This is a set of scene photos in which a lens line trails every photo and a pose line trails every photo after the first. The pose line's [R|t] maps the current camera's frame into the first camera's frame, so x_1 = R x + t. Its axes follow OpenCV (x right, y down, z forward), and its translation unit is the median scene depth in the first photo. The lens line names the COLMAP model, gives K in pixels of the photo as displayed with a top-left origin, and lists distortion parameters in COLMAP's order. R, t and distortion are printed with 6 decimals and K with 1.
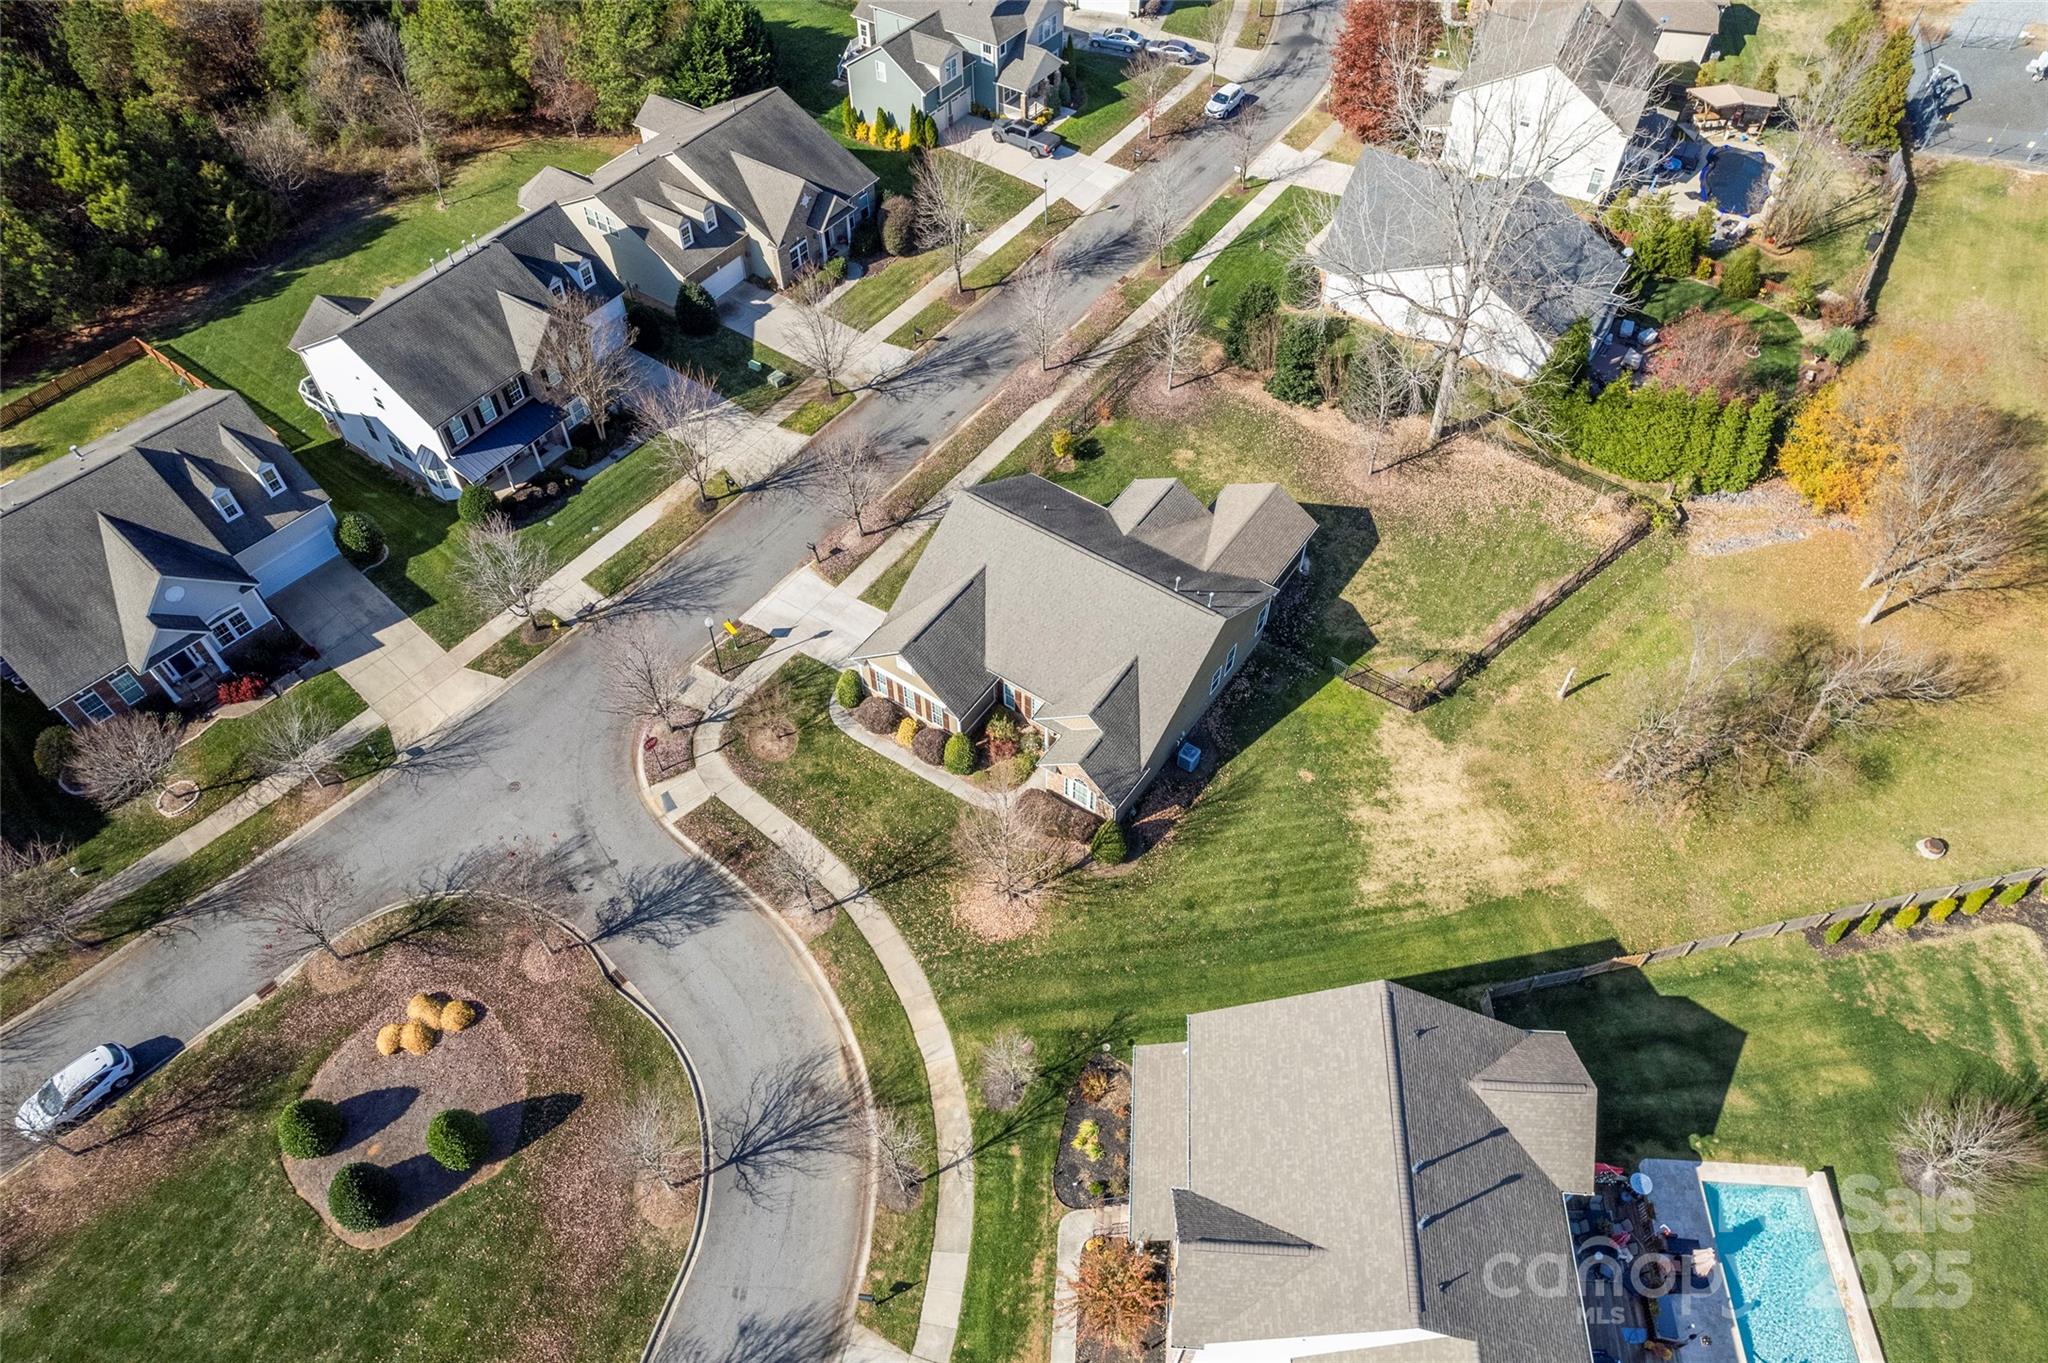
lens RADIAL K [[1273.6, 0, 1028.9], [0, 1273.6, 682.0], [0, 0, 1]] dist [-0.071657, 0.068992]
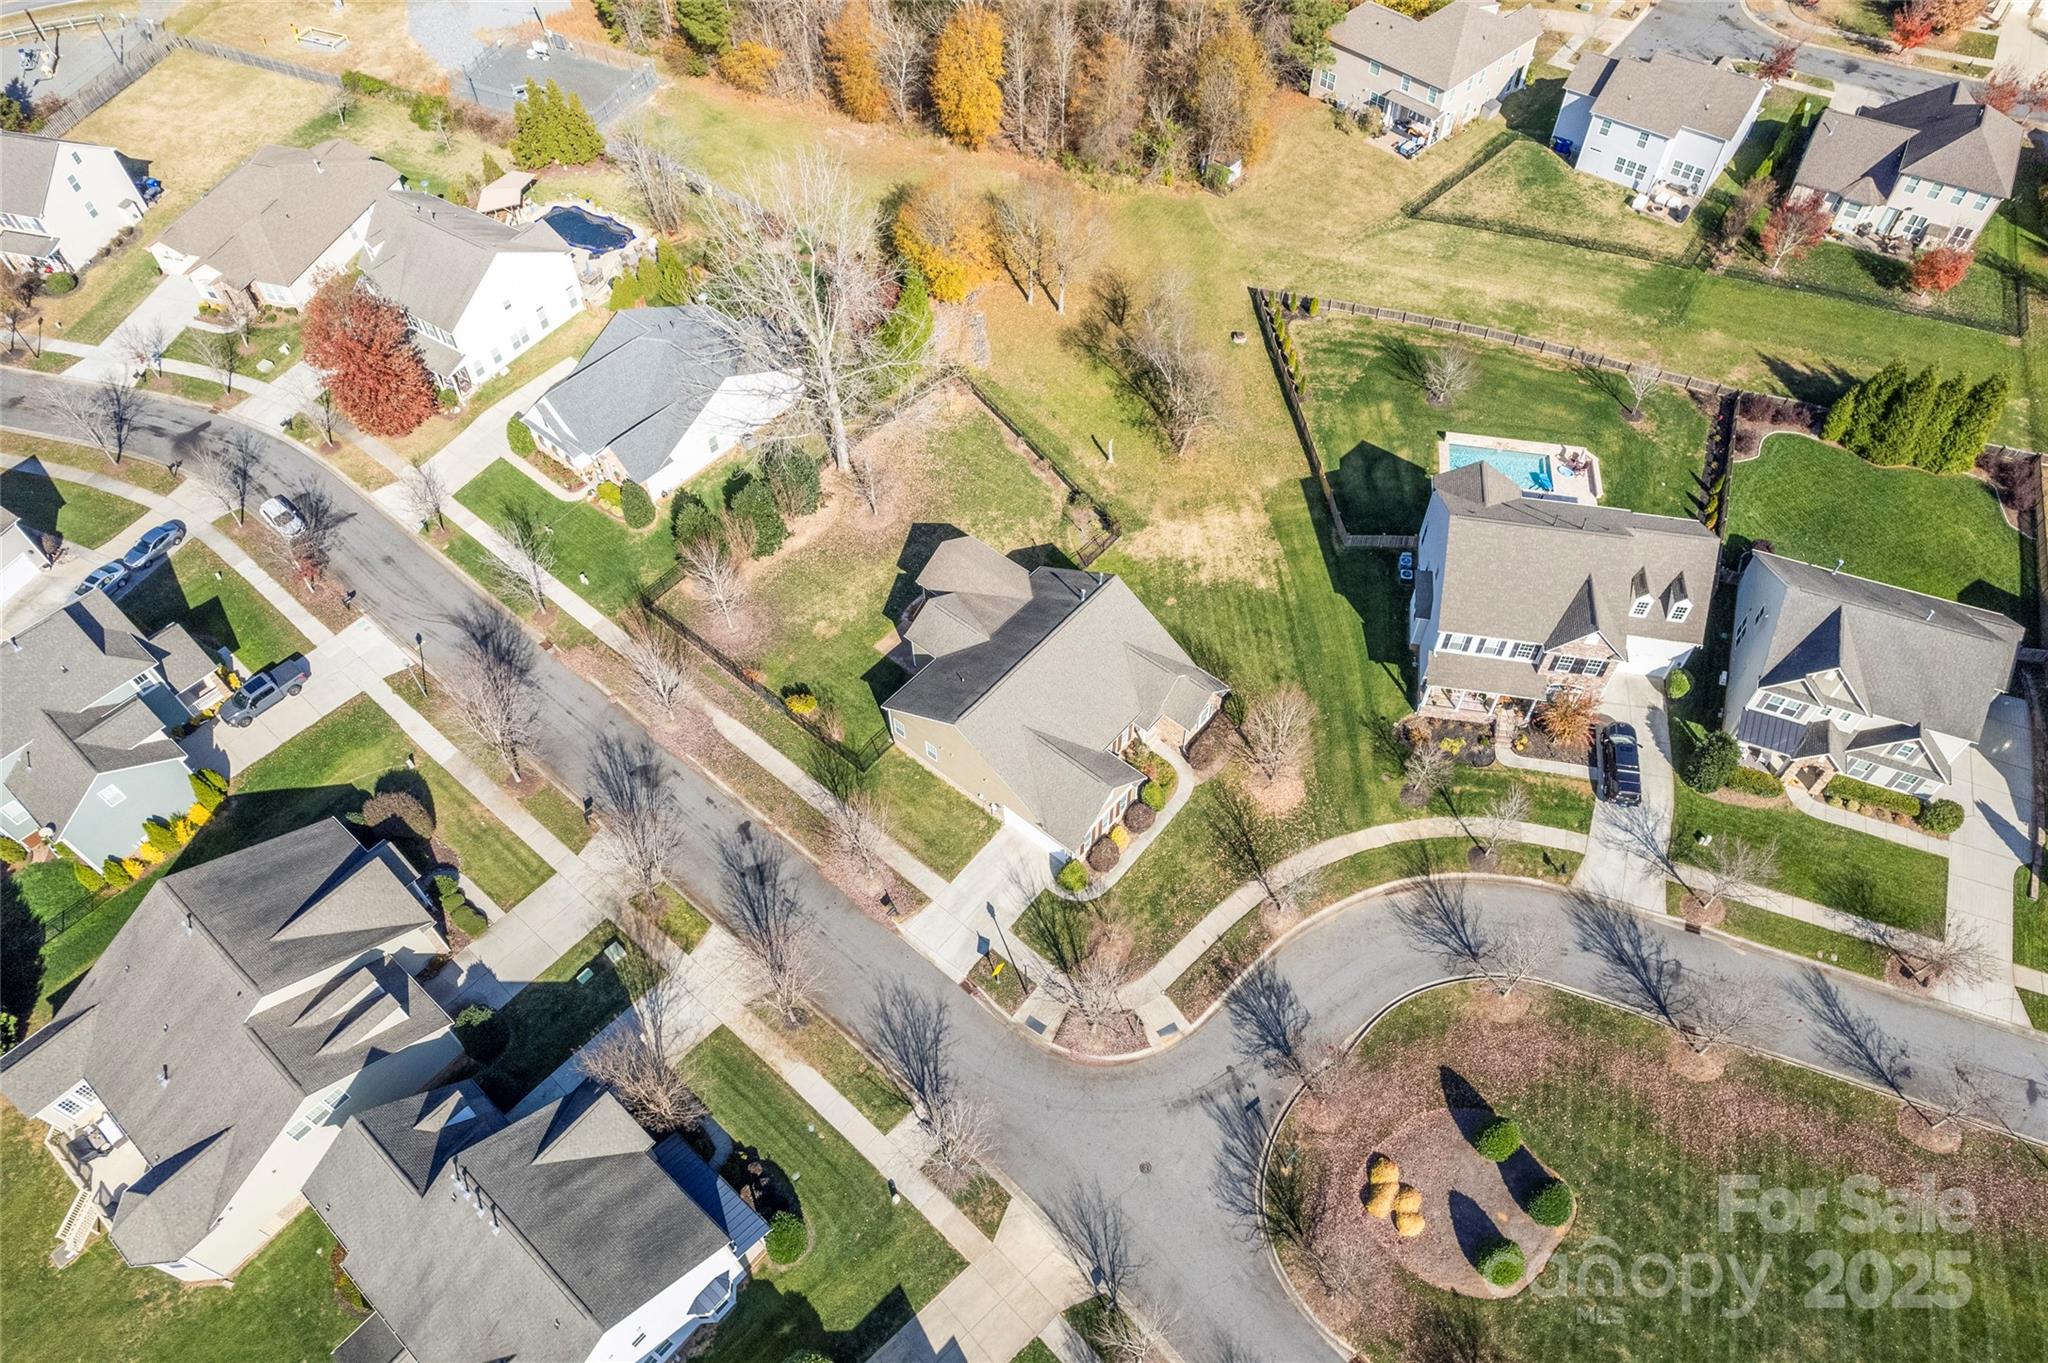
lens RADIAL K [[1273.6, 0, 1028.9], [0, 1273.6, 682.0], [0, 0, 1]] dist [-0.071657, 0.068992]
pose [[0.114376, -0.797900, 0.591840, -0.709718], [0.793064, 0.432128, 0.429319, -0.619859], [-0.598304, 0.420263, 0.682211, 0.154178]]
